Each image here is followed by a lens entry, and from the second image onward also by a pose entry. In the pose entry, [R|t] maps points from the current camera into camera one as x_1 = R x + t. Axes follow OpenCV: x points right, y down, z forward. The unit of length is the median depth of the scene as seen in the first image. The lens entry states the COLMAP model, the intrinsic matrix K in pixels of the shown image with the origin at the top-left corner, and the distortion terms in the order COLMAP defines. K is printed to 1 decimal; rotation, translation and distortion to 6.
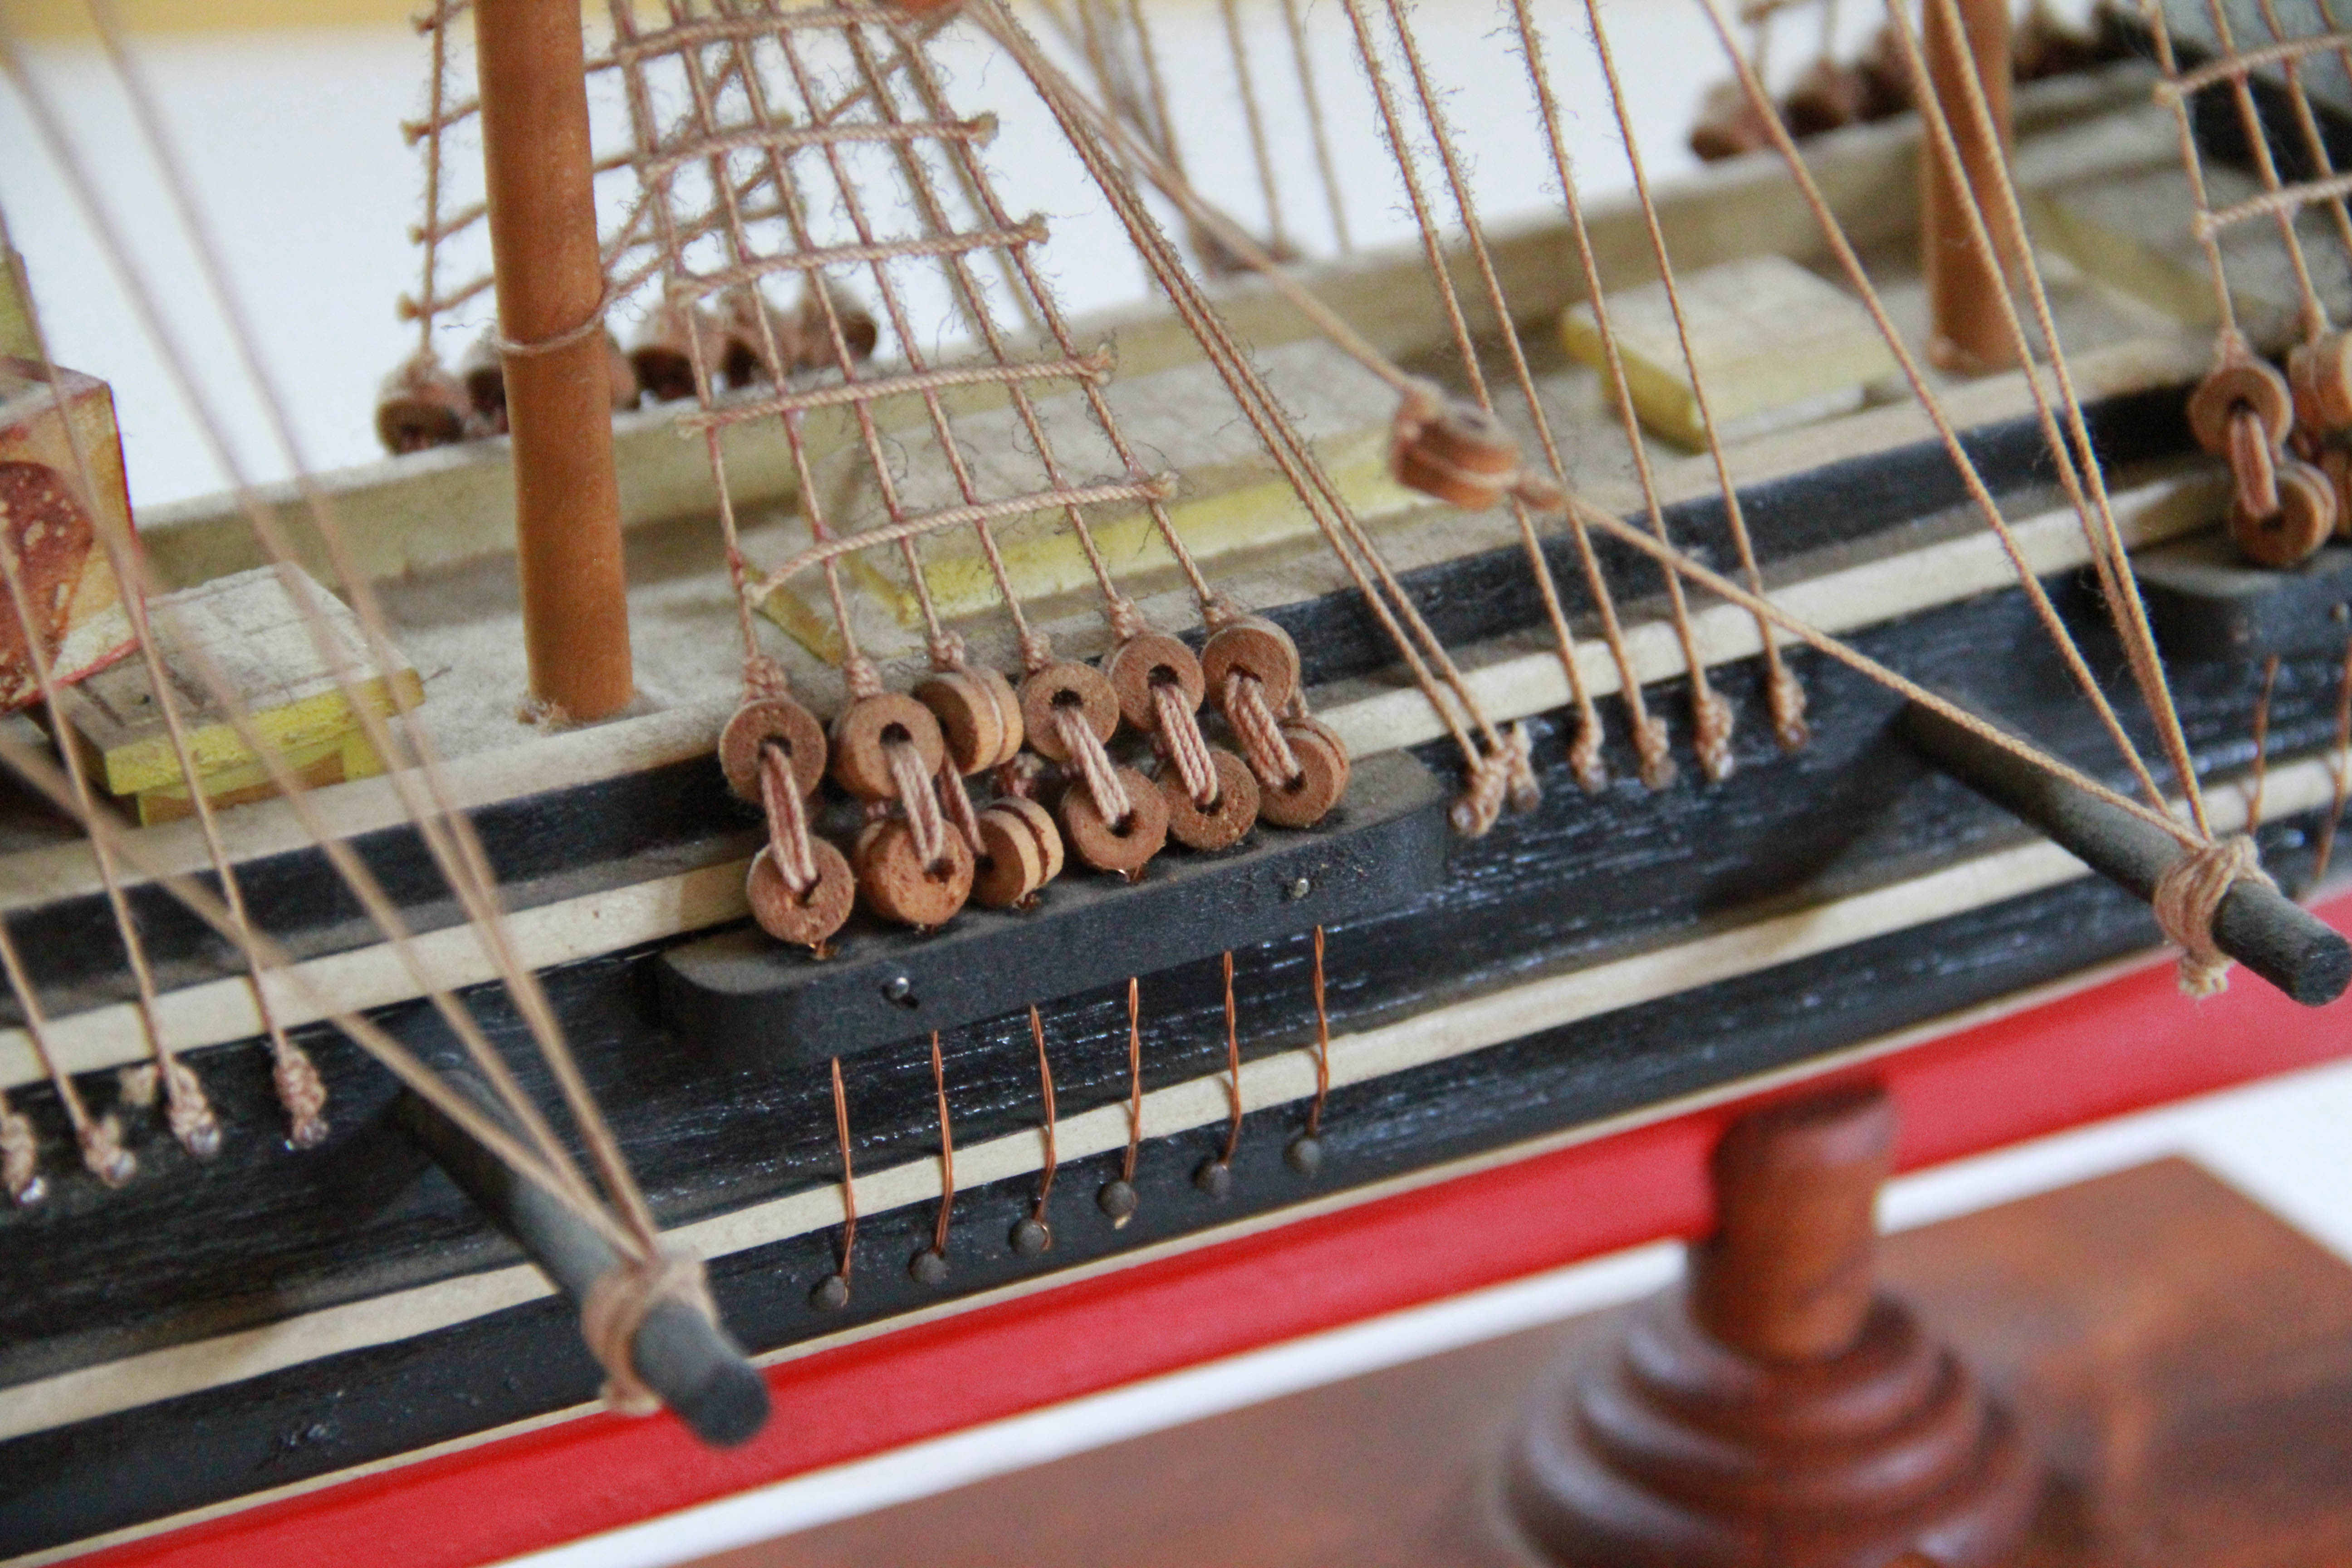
lens RADIAL K [[6566.6, 0, 1176.0], [0, 6566.6, 784.0], [0, 0, 1]] dist [0.261559, 0.688899]
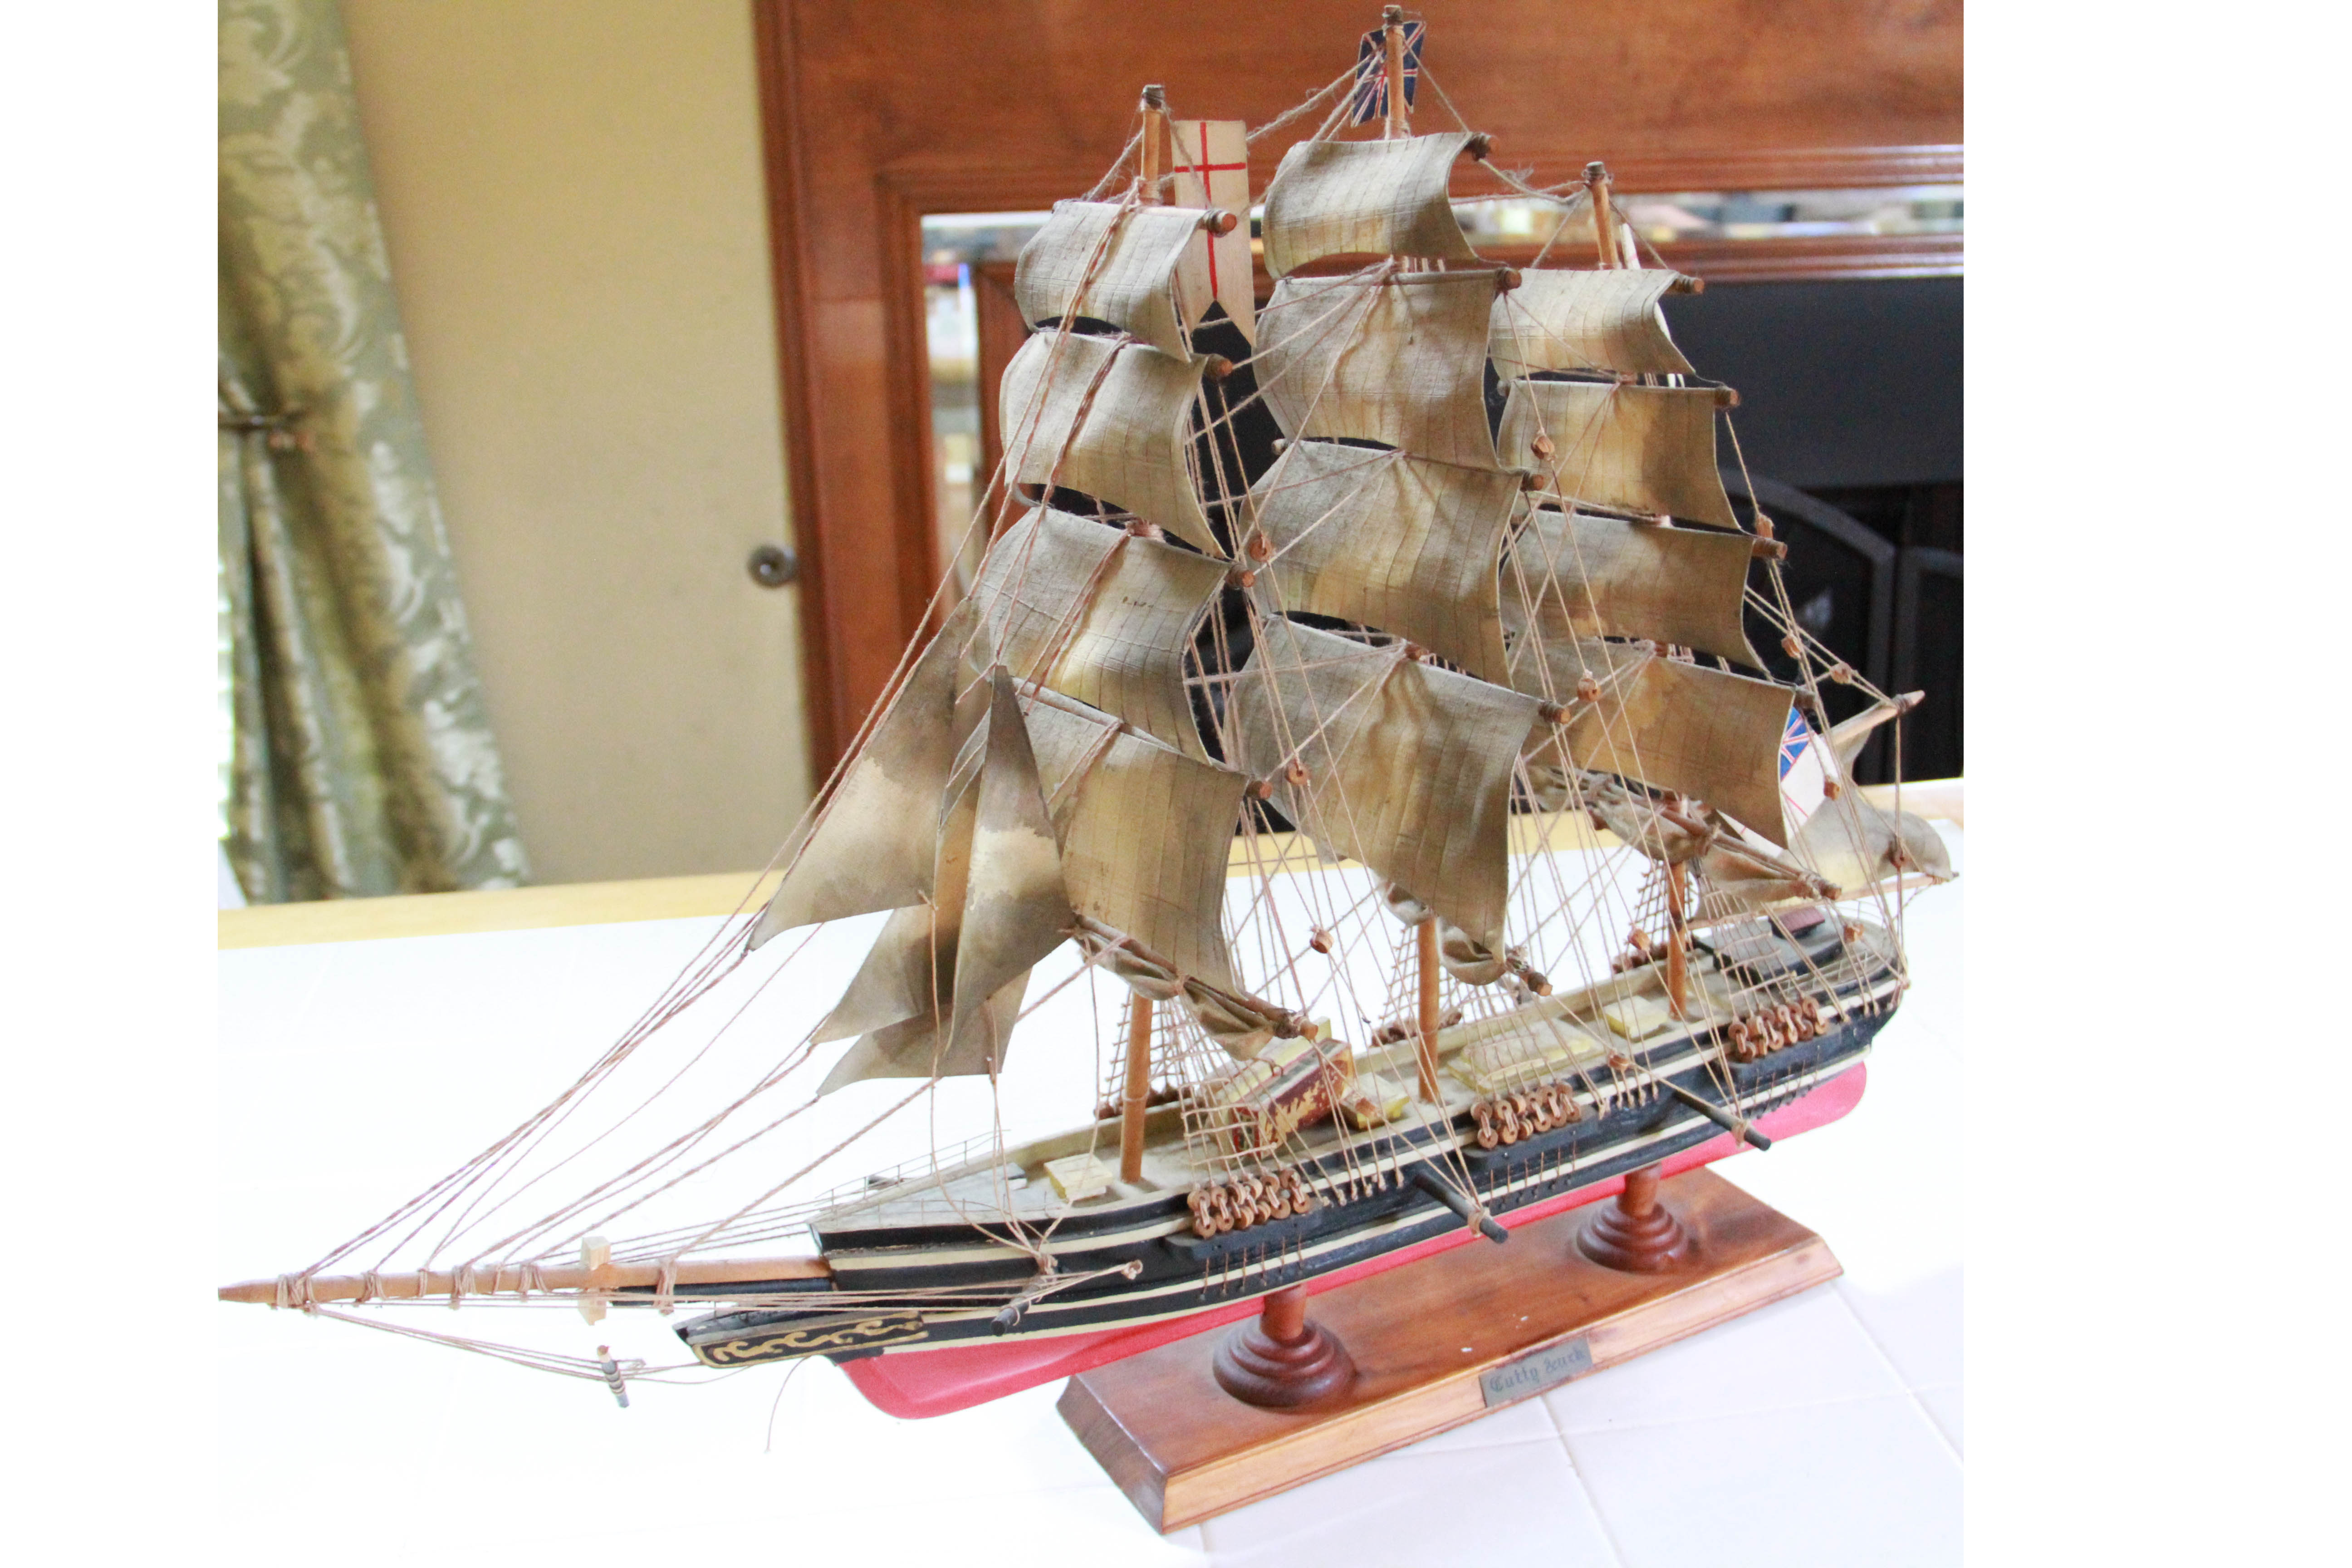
lens RADIAL K [[2423.7, 0, 1176.0], [0, 2423.7, 784.0], [0, 0, 1]] dist [-0.059934, -0.000770]
pose [[0.999312, -0.014058, 0.034330, -0.350868], [0.016563, 0.997133, -0.073833, -0.121541], [-0.033193, 0.074351, 0.996680, -0.908172]]
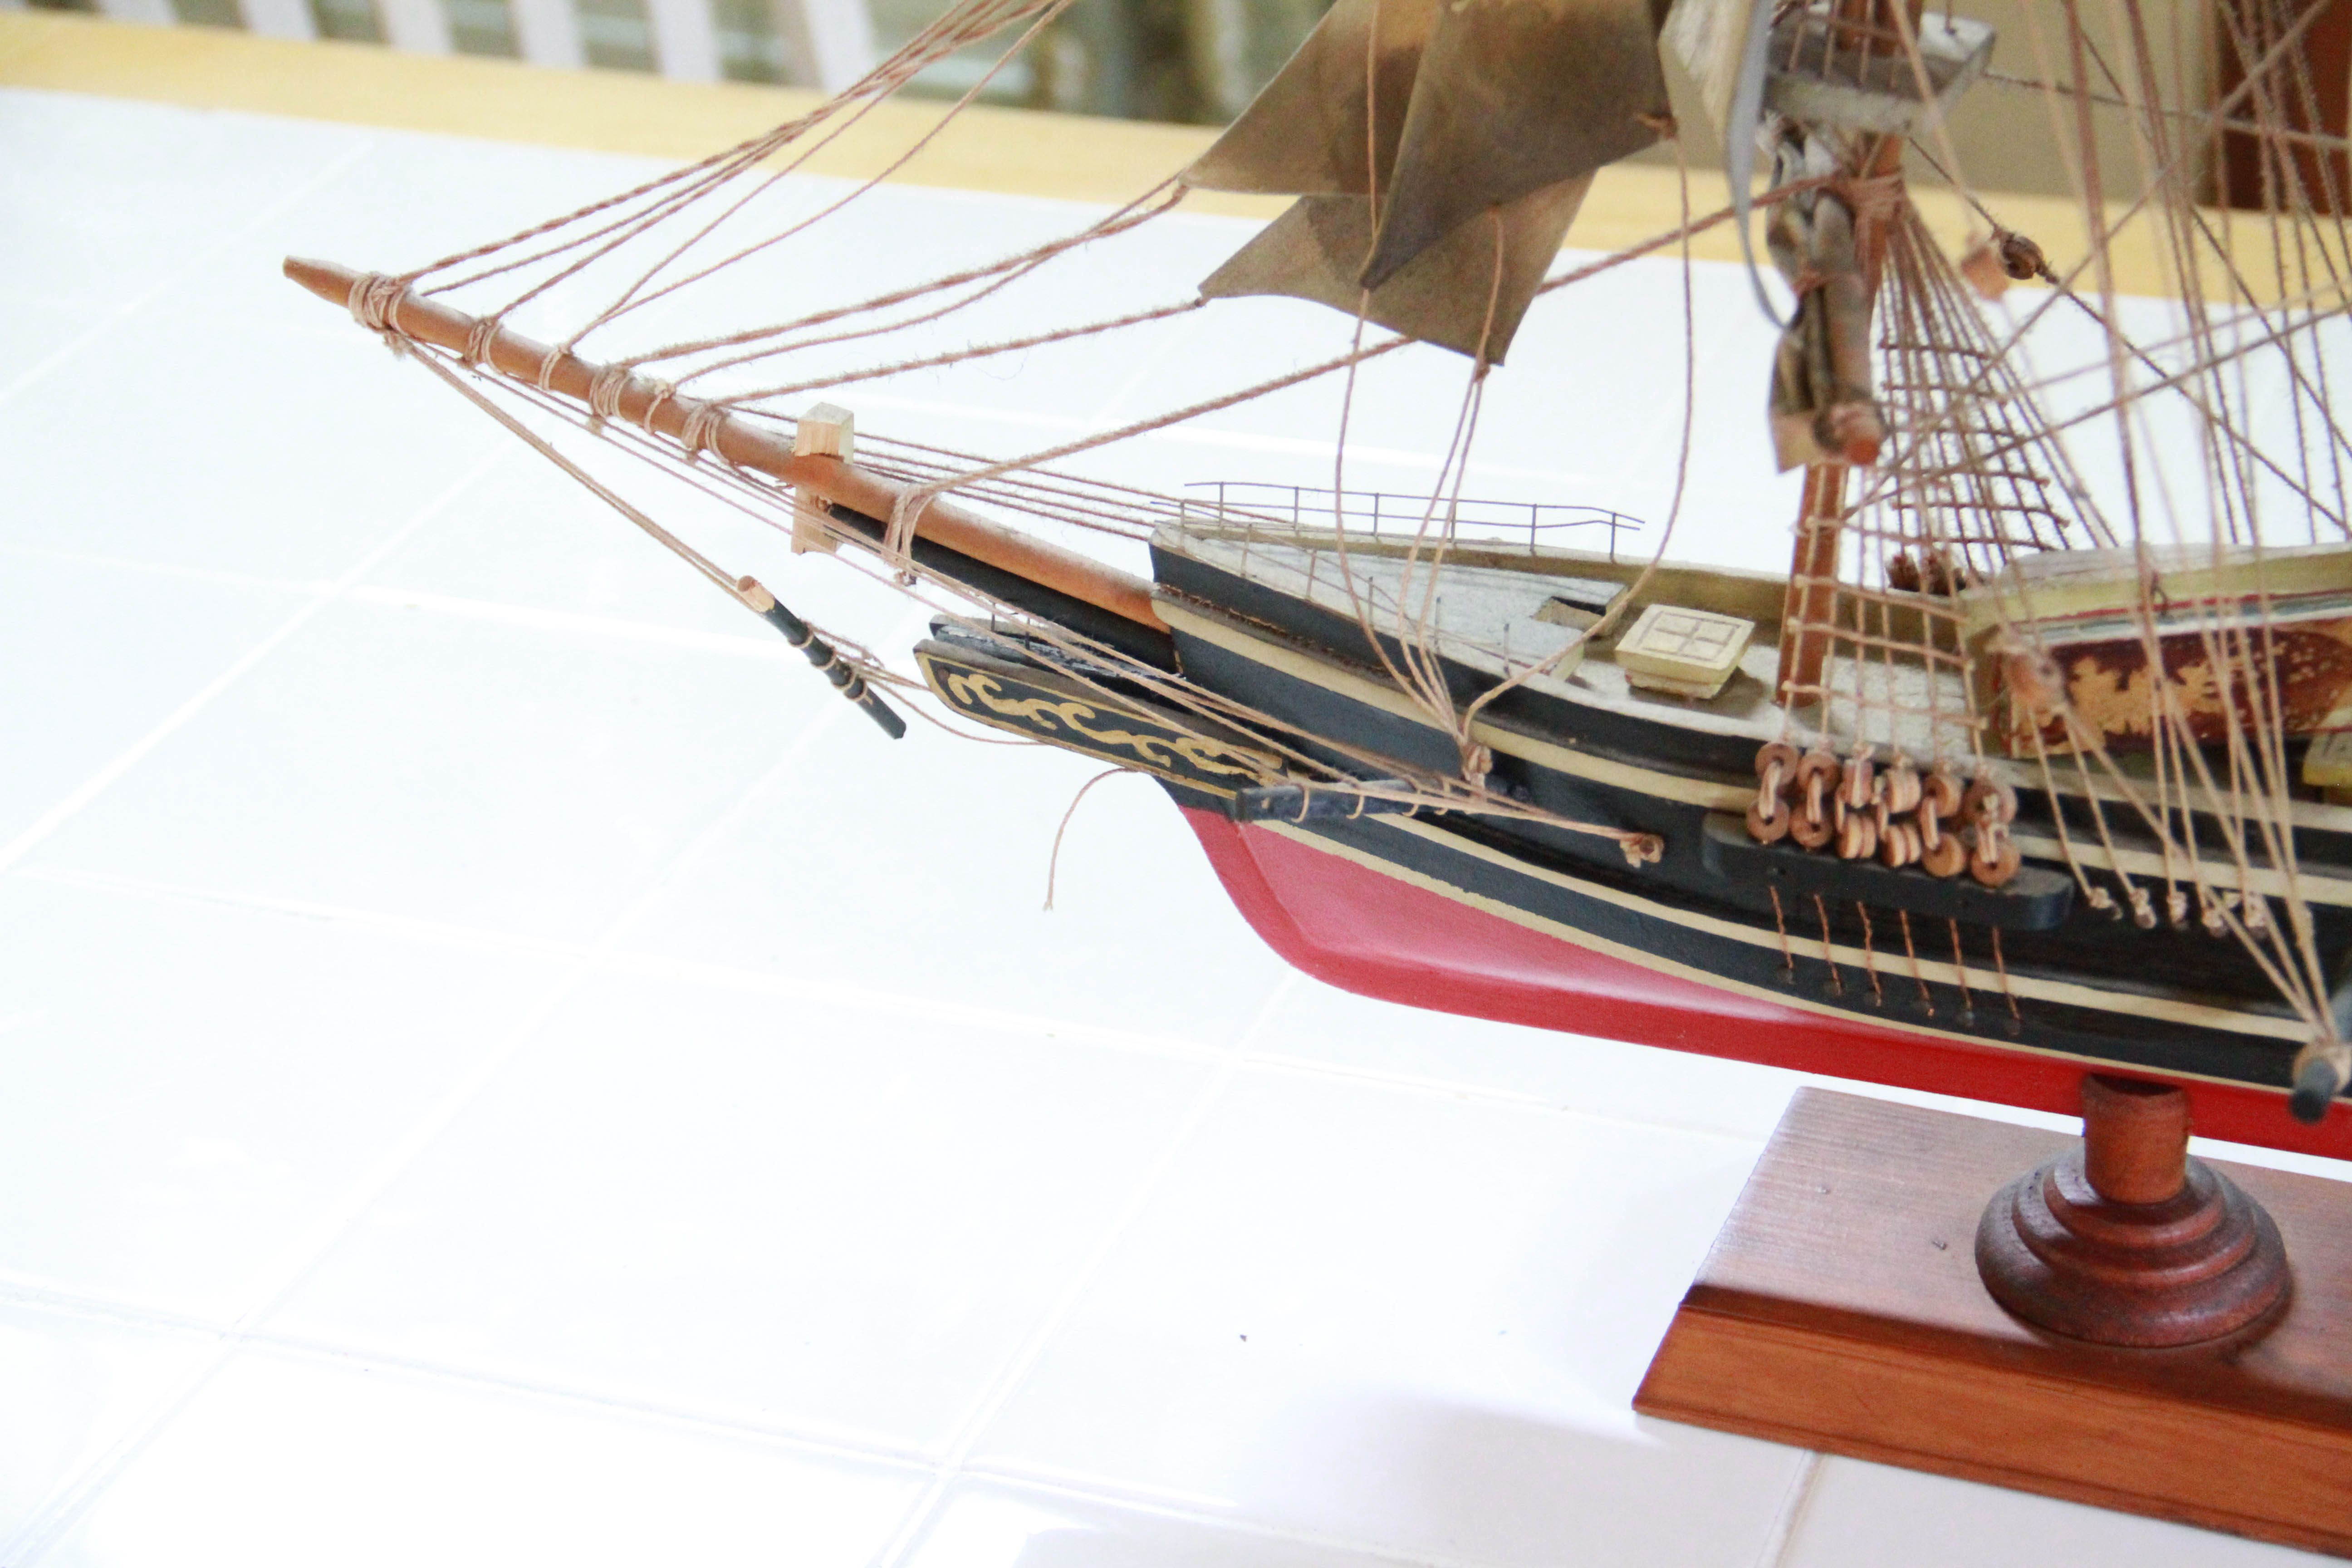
lens RADIAL K [[4786.1, 0, 1176.0], [0, 4786.1, 784.0], [0, 0, 1]] dist [0.172646, 0.090300]
pose [[0.646833, 0.337714, -0.683781, 0.708244], [-0.287999, 0.938385, 0.191024, -0.198471], [0.706161, 0.073368, 0.704239, -0.453861]]
